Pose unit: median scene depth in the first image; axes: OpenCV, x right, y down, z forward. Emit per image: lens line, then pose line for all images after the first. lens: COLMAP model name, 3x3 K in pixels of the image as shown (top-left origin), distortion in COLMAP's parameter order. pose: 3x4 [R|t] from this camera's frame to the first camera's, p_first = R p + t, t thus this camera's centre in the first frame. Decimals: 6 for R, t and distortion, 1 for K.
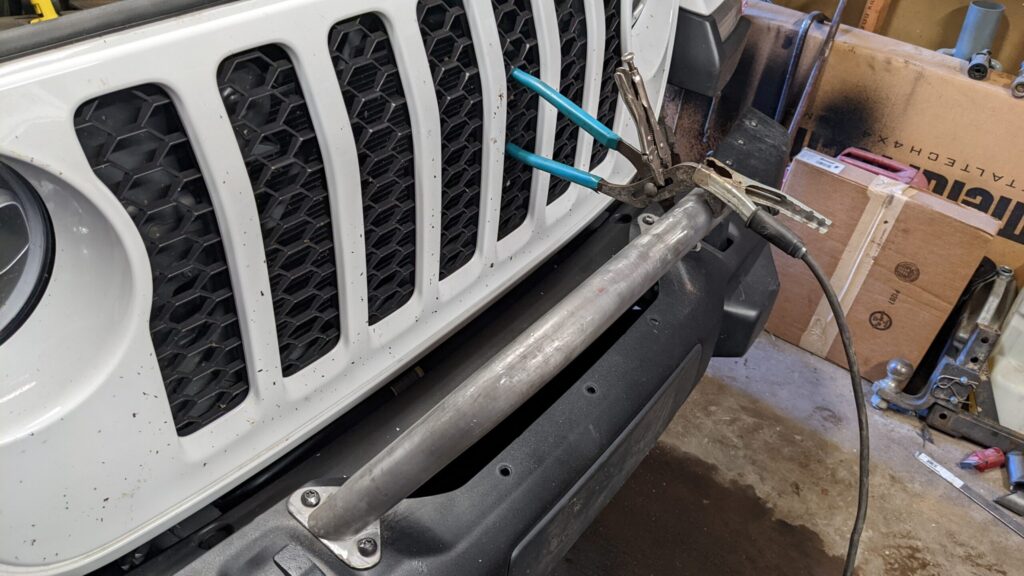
lens RADIAL K [[775.4, 0, 512.0], [0, 775.4, 288.0], [0, 0, 1]] dist [-0.001052, 0.000920]
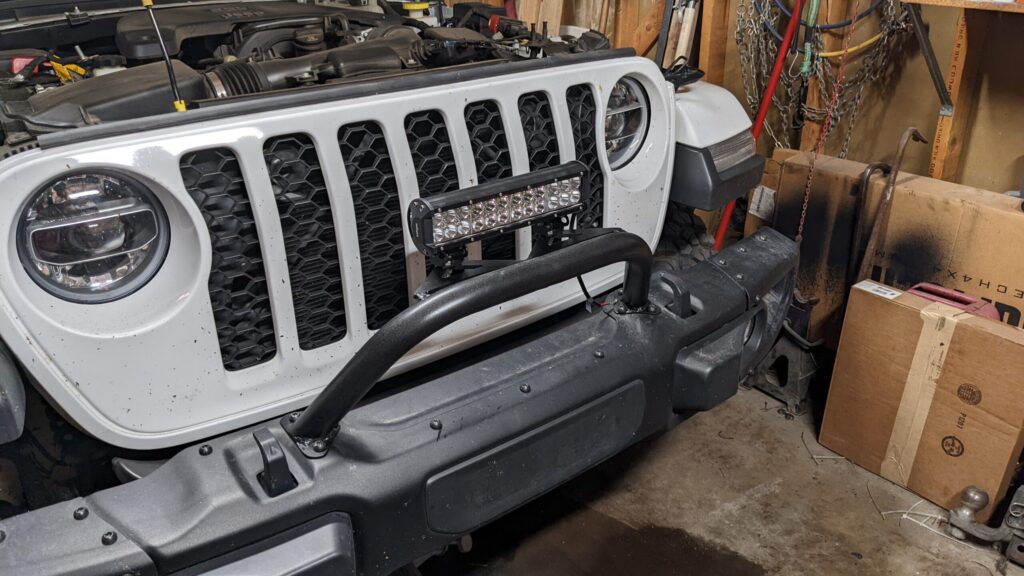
lens RADIAL K [[769.2, 0, 512.0], [0, 769.2, 288.0], [0, 0, 1]] dist [0.024267, -0.078701]
pose [[0.959451, 0.010974, -0.281662, 0.209640], [-0.081594, 0.967274, -0.240257, 0.130829], [0.269808, 0.253497, 0.928947, -0.126997]]
